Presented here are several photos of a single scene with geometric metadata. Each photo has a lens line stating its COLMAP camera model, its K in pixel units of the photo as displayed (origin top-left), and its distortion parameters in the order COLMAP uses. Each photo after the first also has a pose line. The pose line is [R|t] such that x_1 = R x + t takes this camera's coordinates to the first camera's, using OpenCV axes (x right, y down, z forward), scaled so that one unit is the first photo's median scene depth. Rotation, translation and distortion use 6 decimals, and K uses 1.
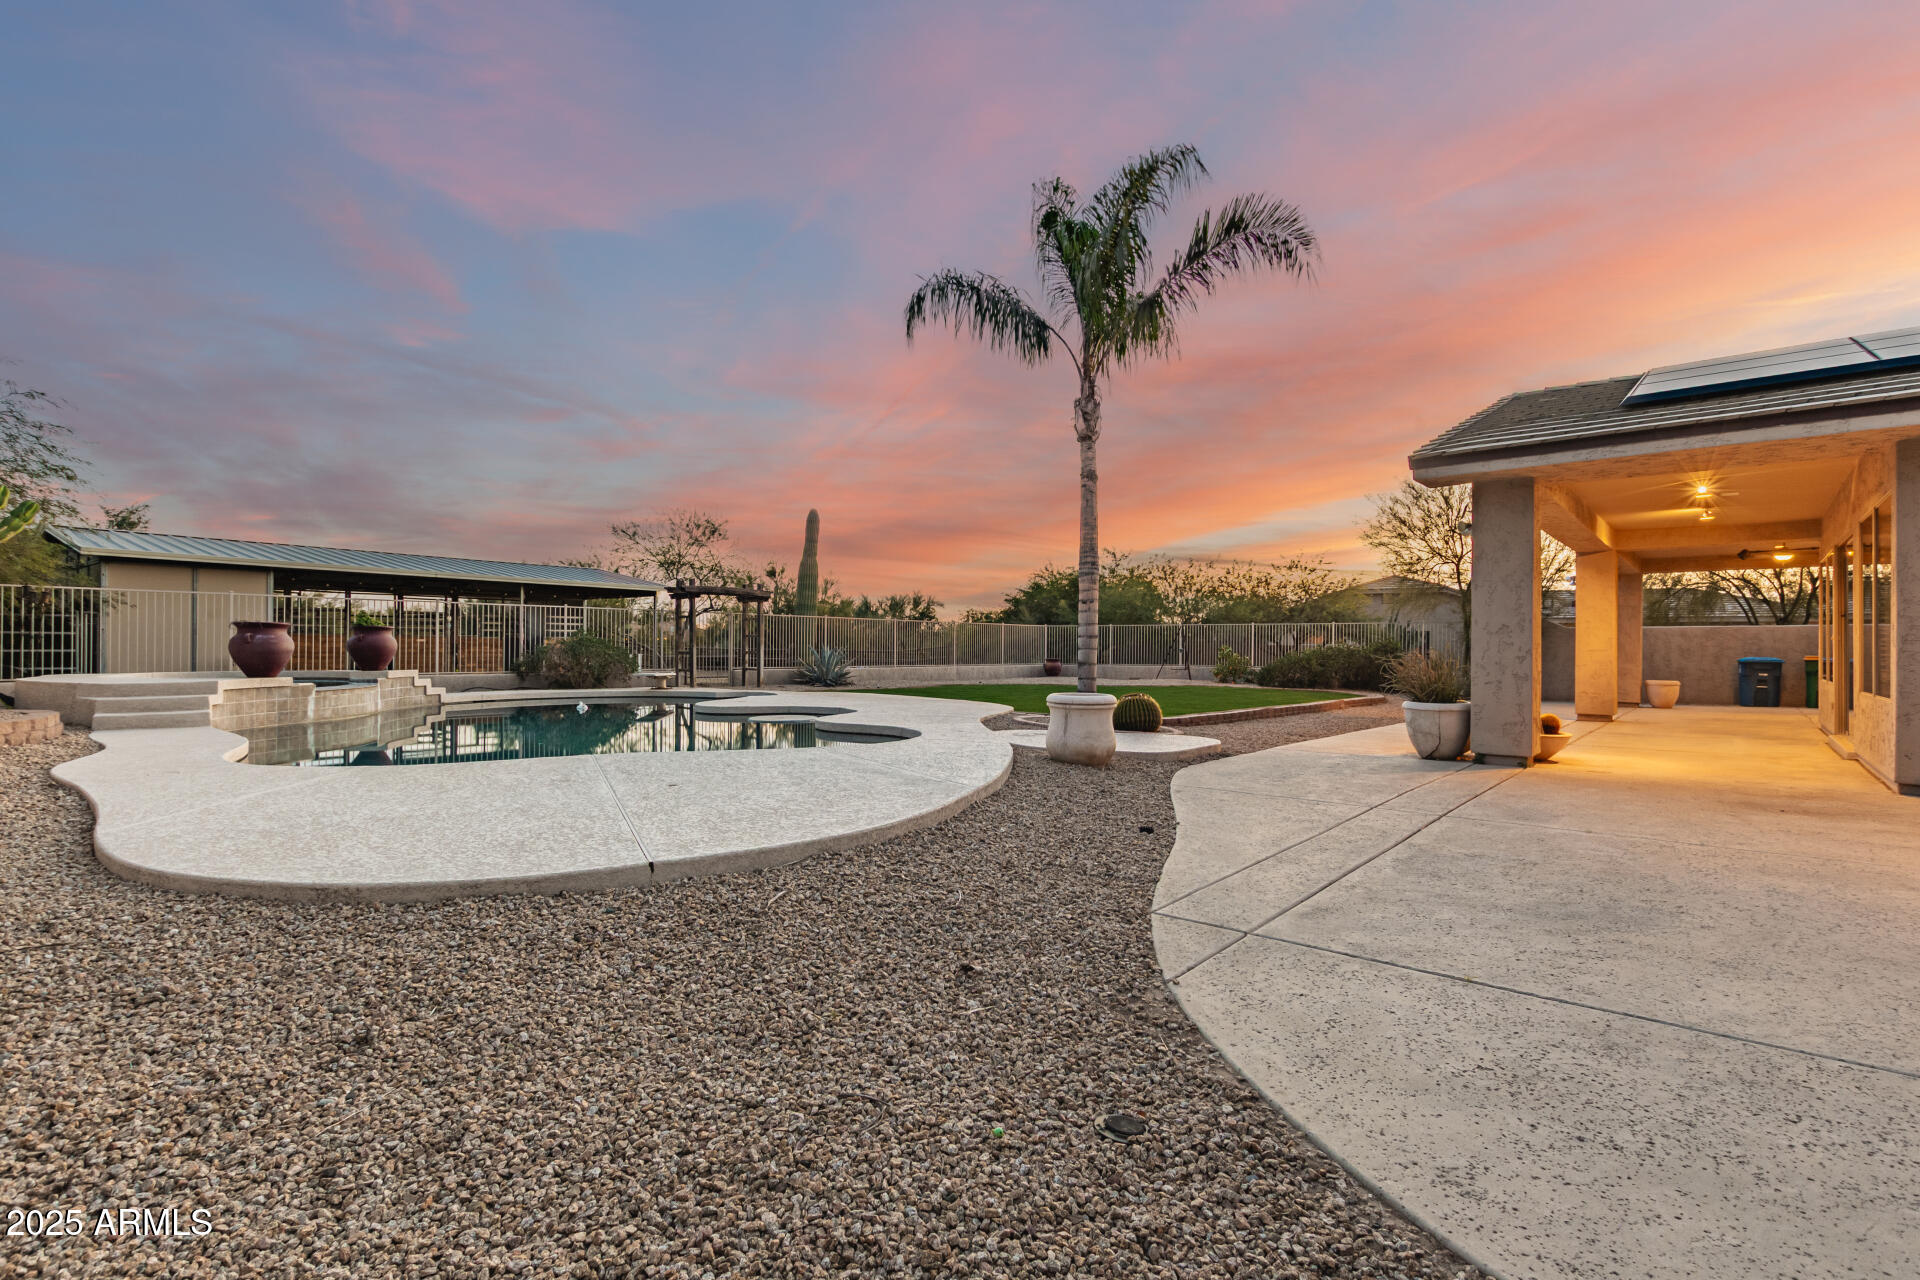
lens RADIAL K [[876.0, 0, 961.0], [0, 876.0, 640.0], [0, 0, 1]] dist [-0.003622, -0.000325]
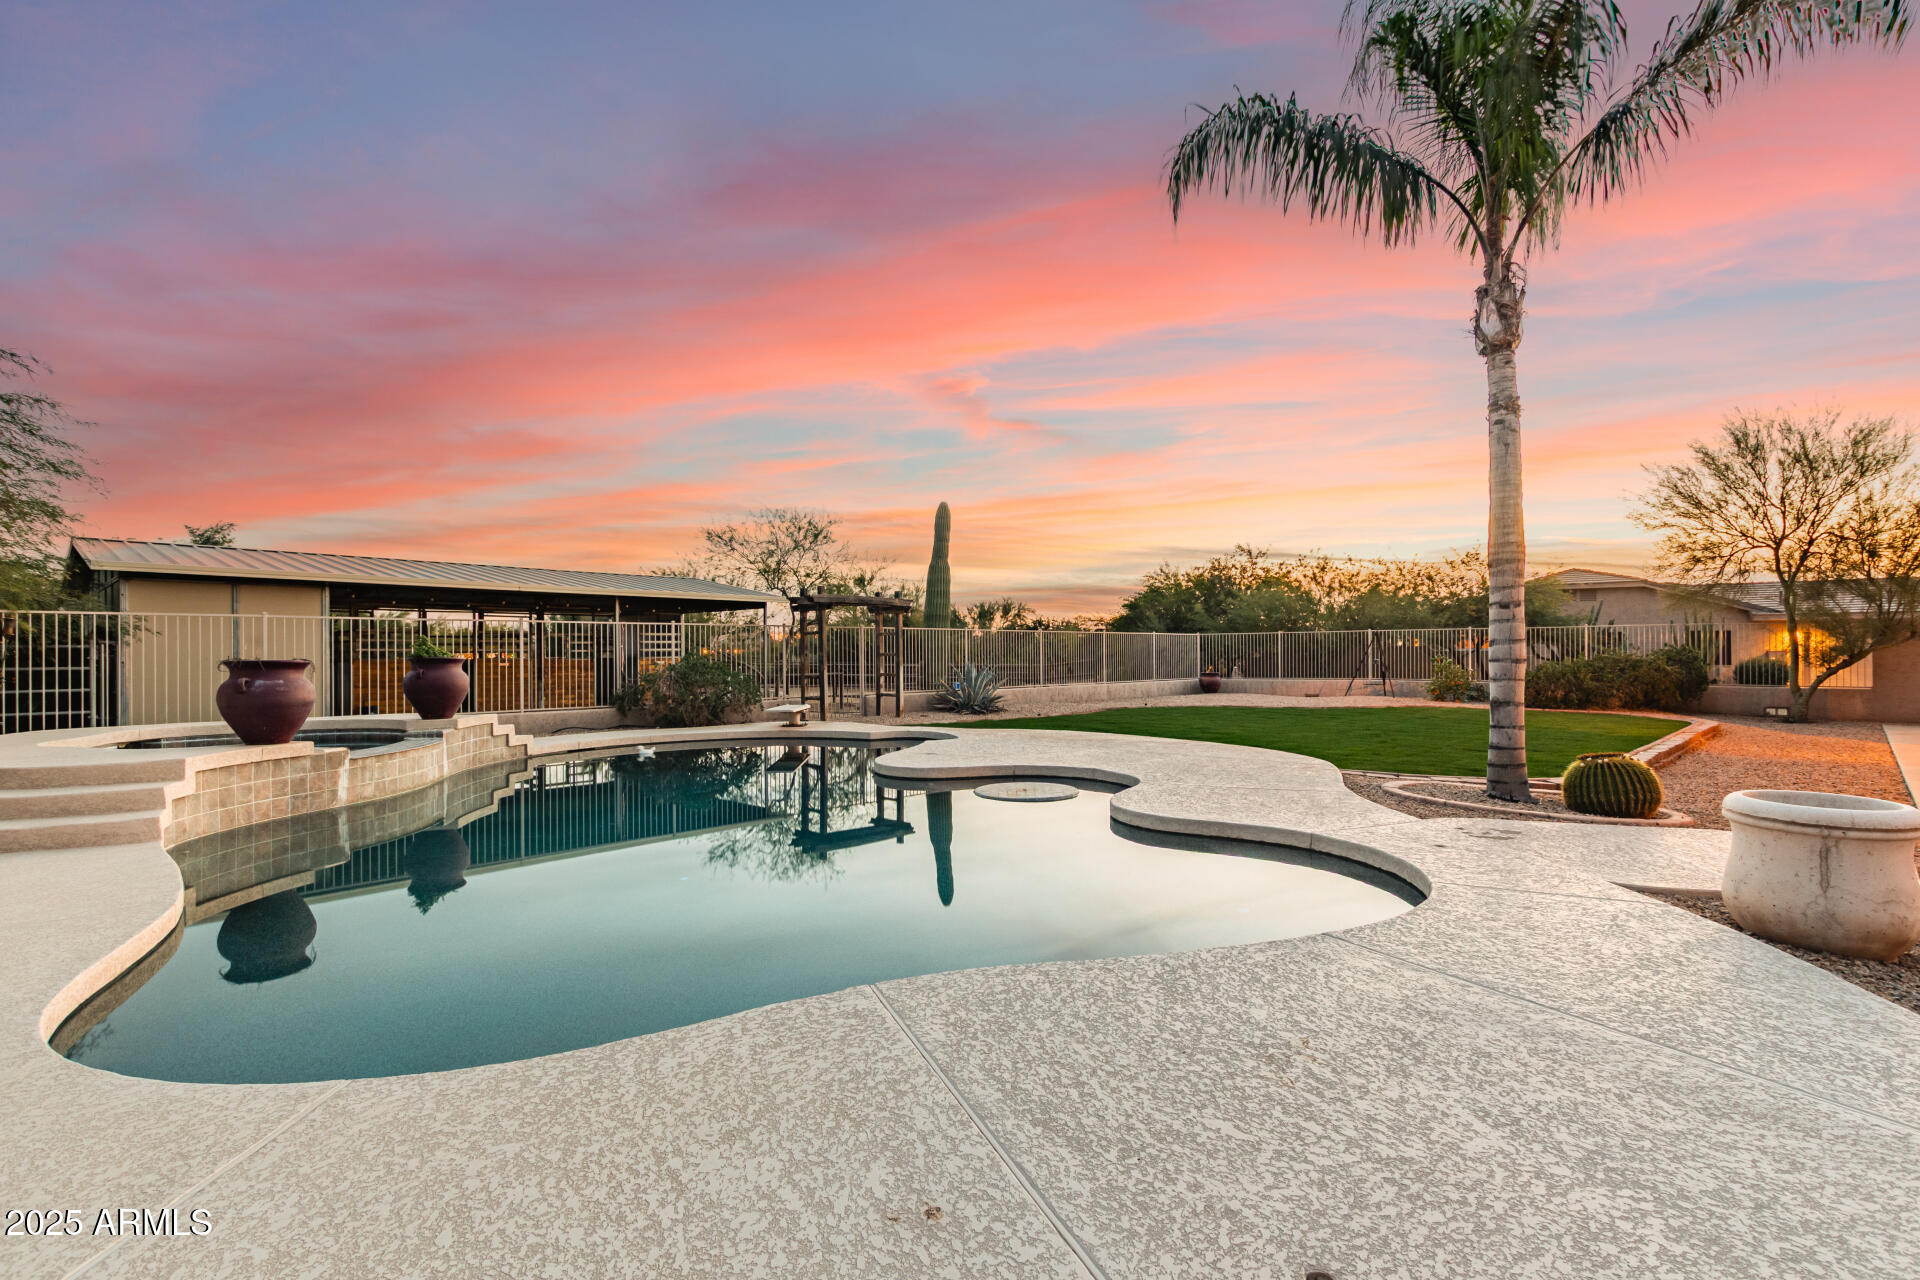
lens RADIAL K [[876.0, 0, 959.2], [0, 876.0, 650.1], [0, 0, 1]] dist [-0.003622, -0.000325]
pose [[0.996989, -0.015474, -0.075985, -0.132359], [0.015761, 0.999871, 0.003176, -0.012674], [0.075926, -0.004364, 0.997104, 0.222215]]
